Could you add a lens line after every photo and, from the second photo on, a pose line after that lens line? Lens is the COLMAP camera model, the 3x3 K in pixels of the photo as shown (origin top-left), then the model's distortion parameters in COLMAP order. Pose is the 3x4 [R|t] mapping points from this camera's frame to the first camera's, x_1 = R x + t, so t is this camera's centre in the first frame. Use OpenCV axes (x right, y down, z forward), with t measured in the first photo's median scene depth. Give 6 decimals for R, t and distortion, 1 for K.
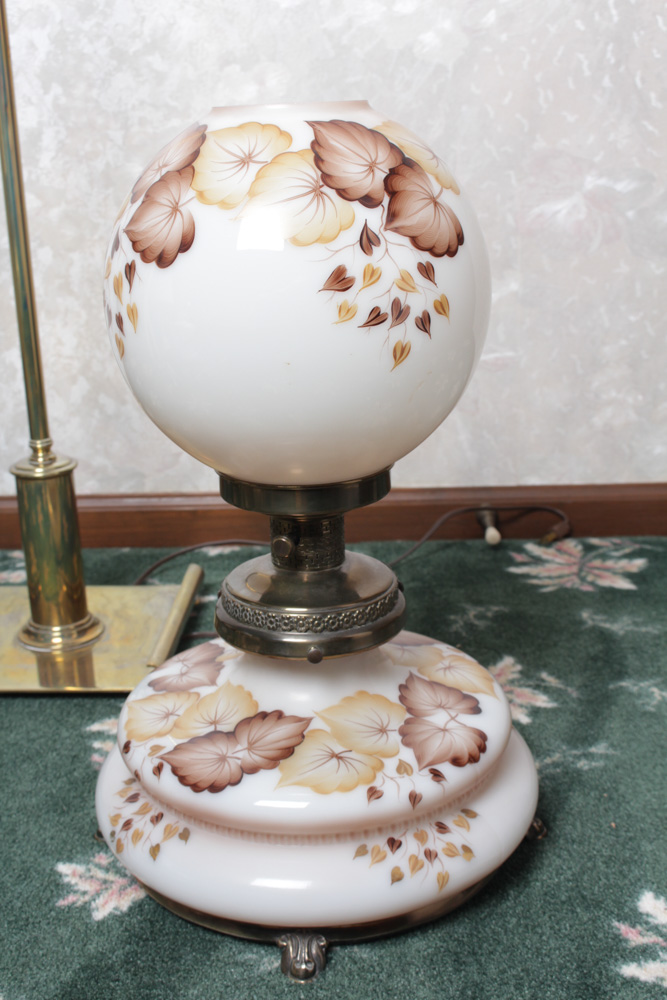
lens RADIAL K [[1331.5, 0, 332.3], [0, 1331.5, 501.1], [0, 0, 1]] dist [-0.102006, 0.151205]
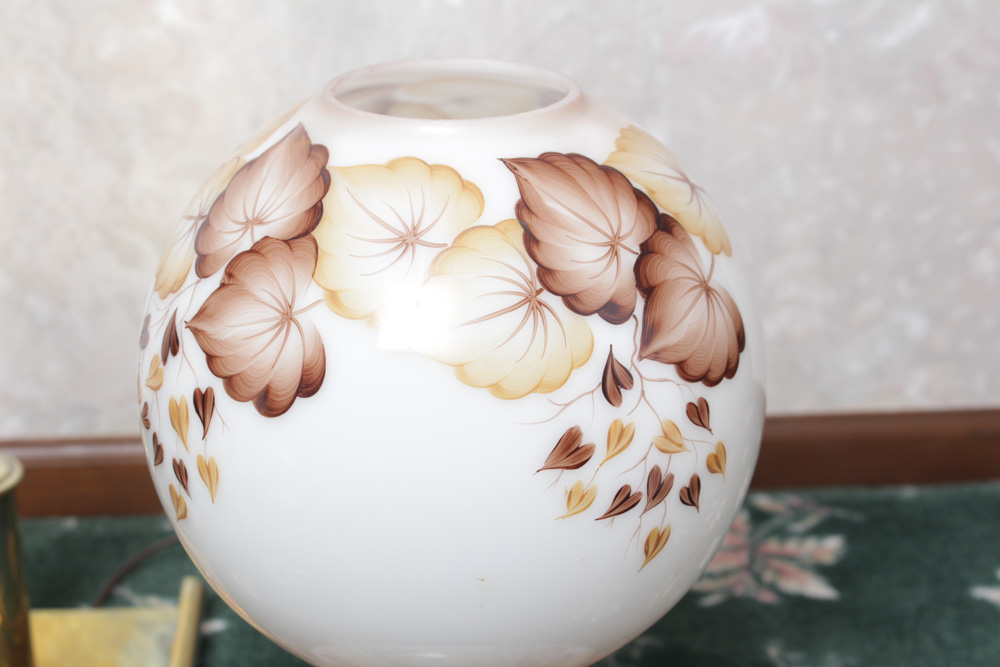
lens RADIAL K [[1814.3, 0, 499.2], [0, 1814.3, 333.6], [0, 0, 1]] dist [-0.020312, 0.006490]
pose [[0.990938, -0.009681, 0.133970, -0.092028], [-0.001737, 0.996392, 0.084852, -0.194605], [-0.134308, -0.084316, 0.987346, 0.127380]]
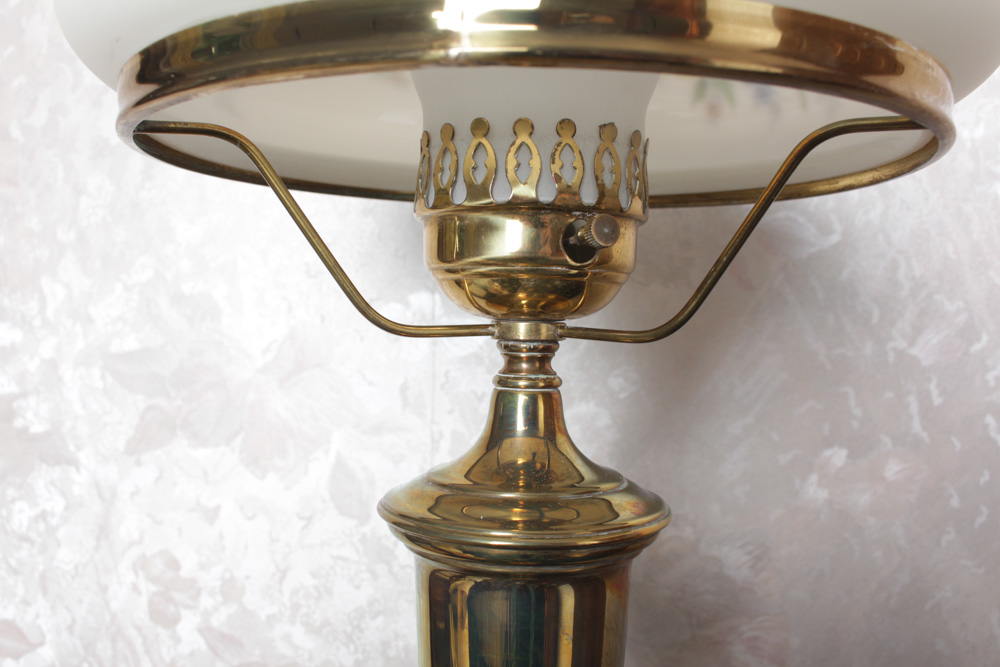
lens RADIAL K [[856.5, 0, 501.0], [0, 856.5, 334.0], [0, 0, 1]] dist [-0.136306, 0.104025]
pose [[0.991423, 0.063846, -0.114032, -0.249859], [-0.093322, 0.956697, -0.275719, -0.337617], [0.091490, 0.283996, 0.954451, 0.774084]]
